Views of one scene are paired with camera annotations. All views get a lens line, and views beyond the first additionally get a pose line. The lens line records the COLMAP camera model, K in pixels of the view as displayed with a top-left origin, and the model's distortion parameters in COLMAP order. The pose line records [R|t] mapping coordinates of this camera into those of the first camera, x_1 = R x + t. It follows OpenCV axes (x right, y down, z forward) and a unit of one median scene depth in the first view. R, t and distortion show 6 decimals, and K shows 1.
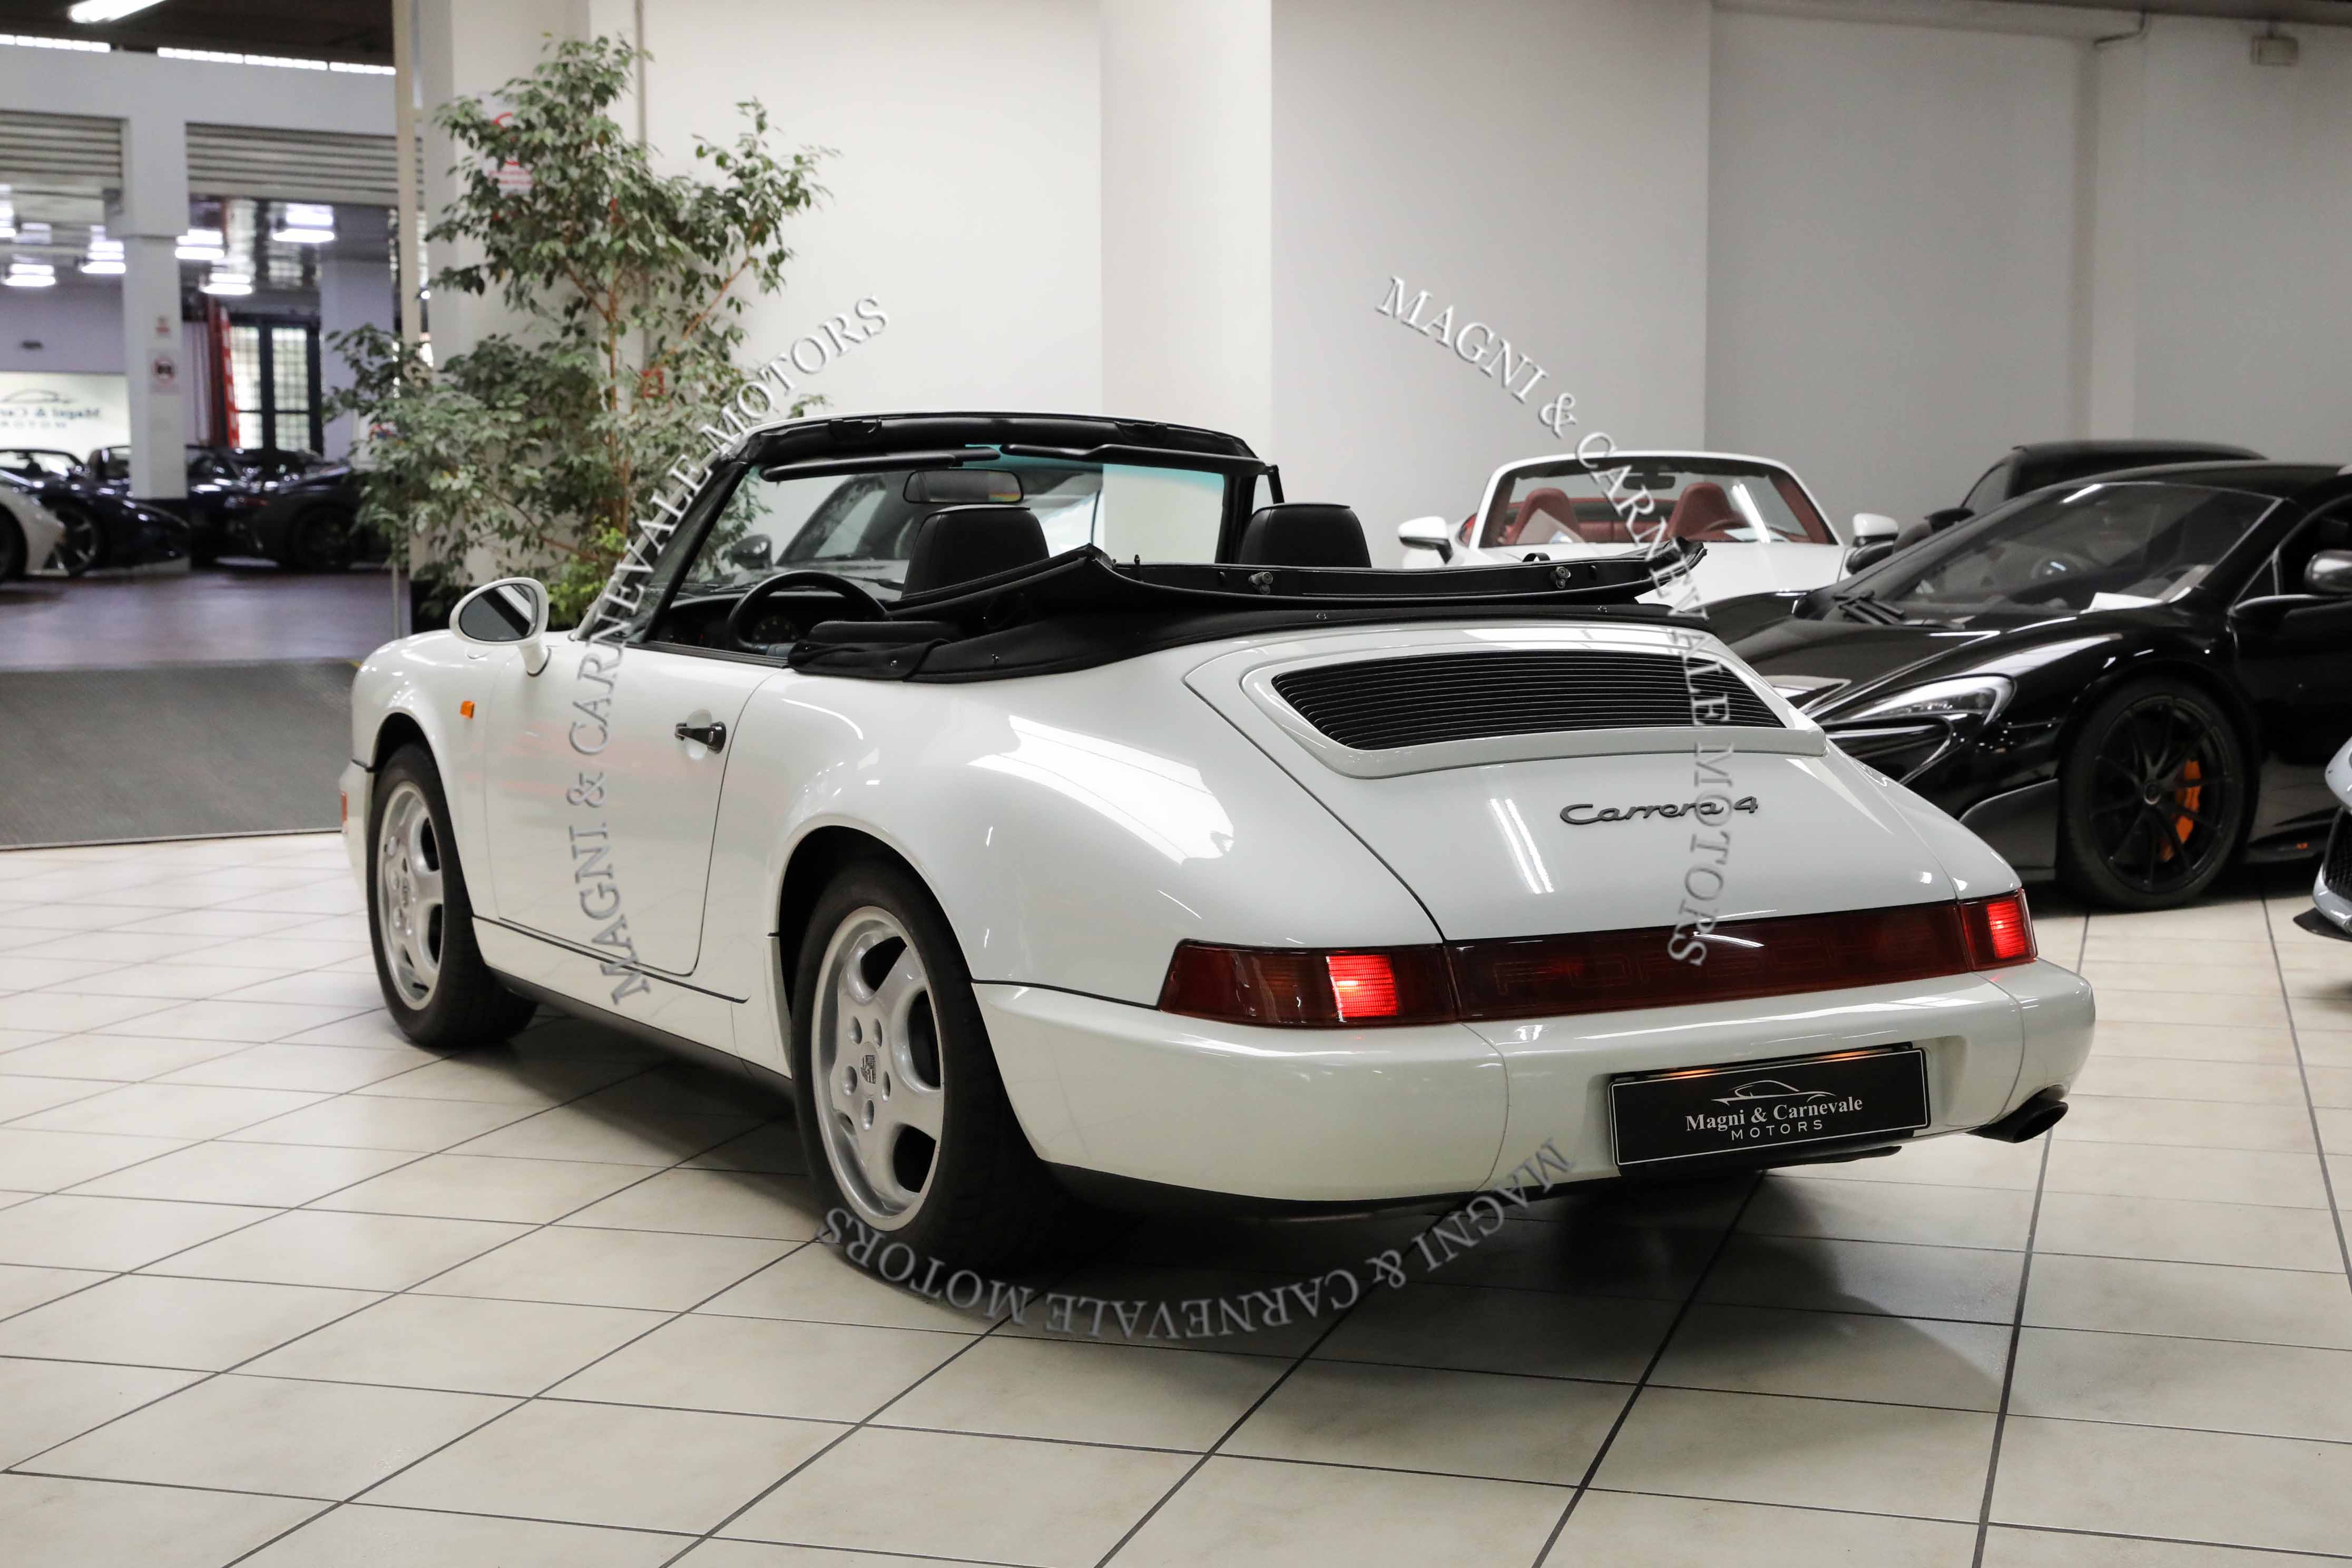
lens RADIAL K [[3311.6, 0, 1176.0], [0, 3311.6, 784.0], [0, 0, 1]] dist [0.019787, 0.077955]
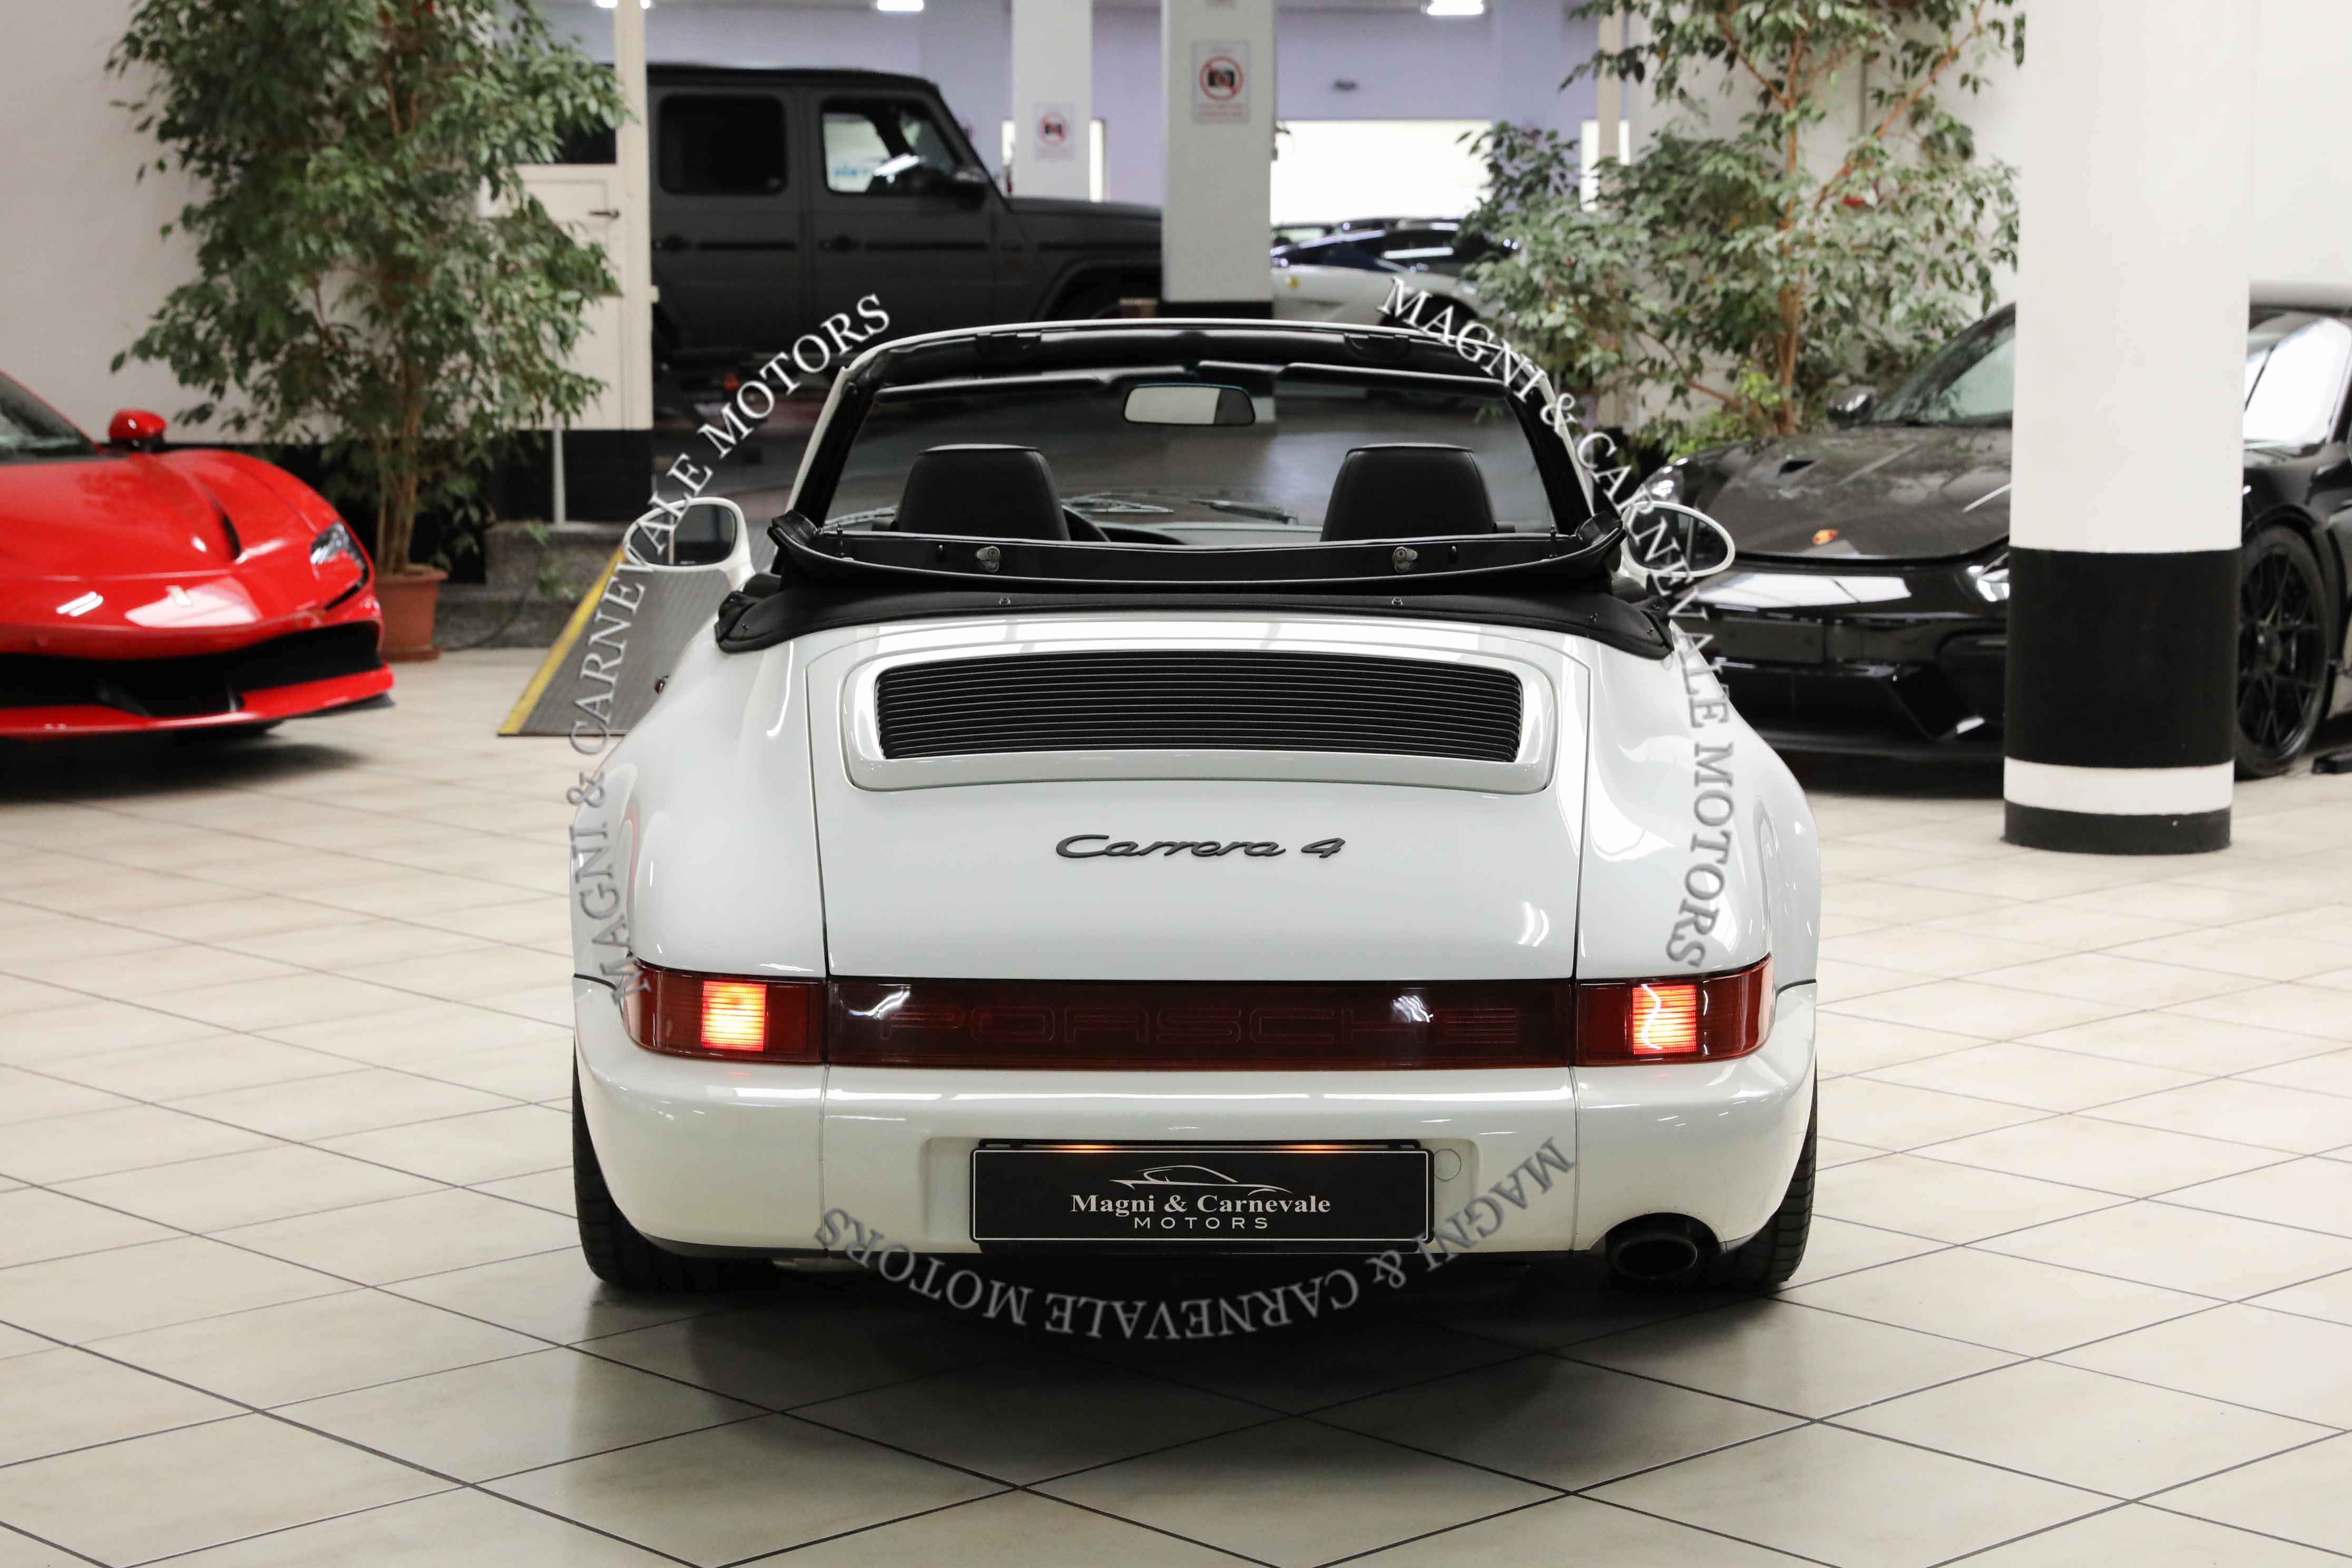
lens RADIAL K [[4389.1, 0, 1157.8], [0, 4389.1, 795.5], [0, 0, 1]] dist [0.138552, 0.197000]
pose [[0.864031, 0.065489, -0.499161, 0.626445], [-0.046549, 0.997648, 0.050314, -0.055711], [0.501282, -0.020237, 0.865047, -0.005720]]
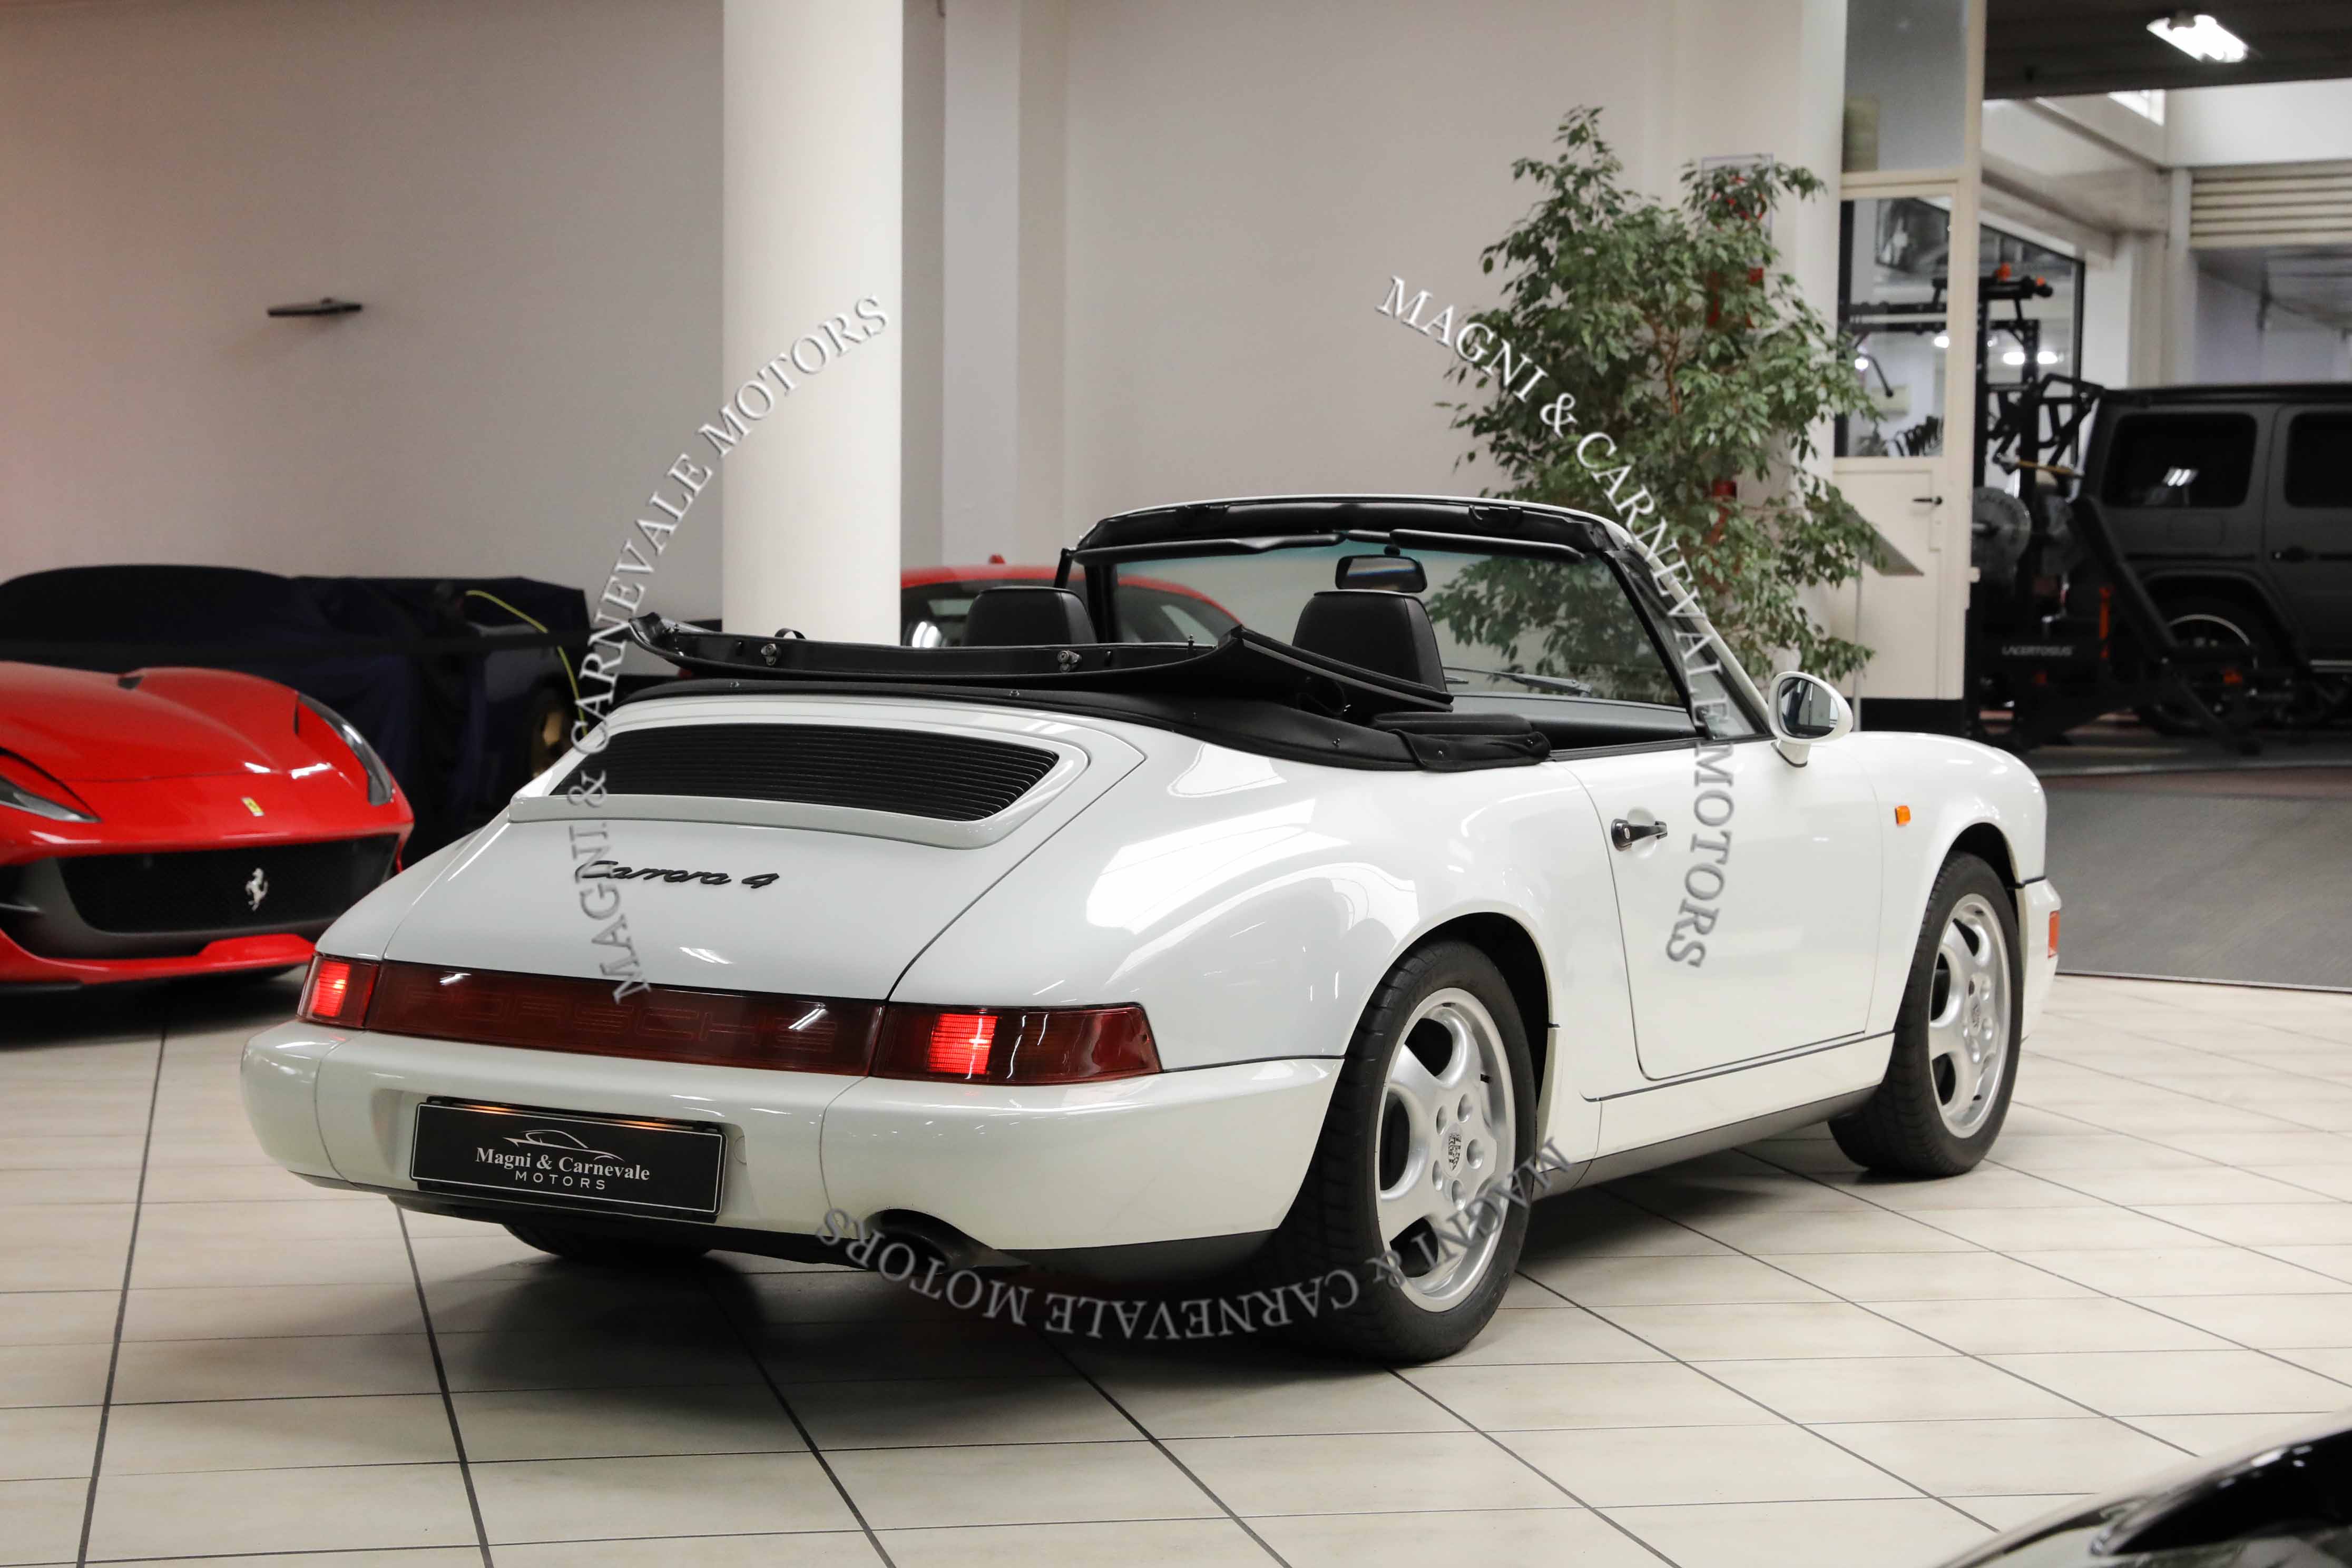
lens RADIAL K [[4022.5, 0, 980.0], [0, 4022.5, 784.6], [0, 0, 1]] dist [0.187333, -0.096186]
pose [[0.459344, 0.050910, -0.886798, 1.137148], [-0.093044, 0.995622, 0.008963, -0.035094], [0.883372, 0.078395, 0.462070, 0.442910]]
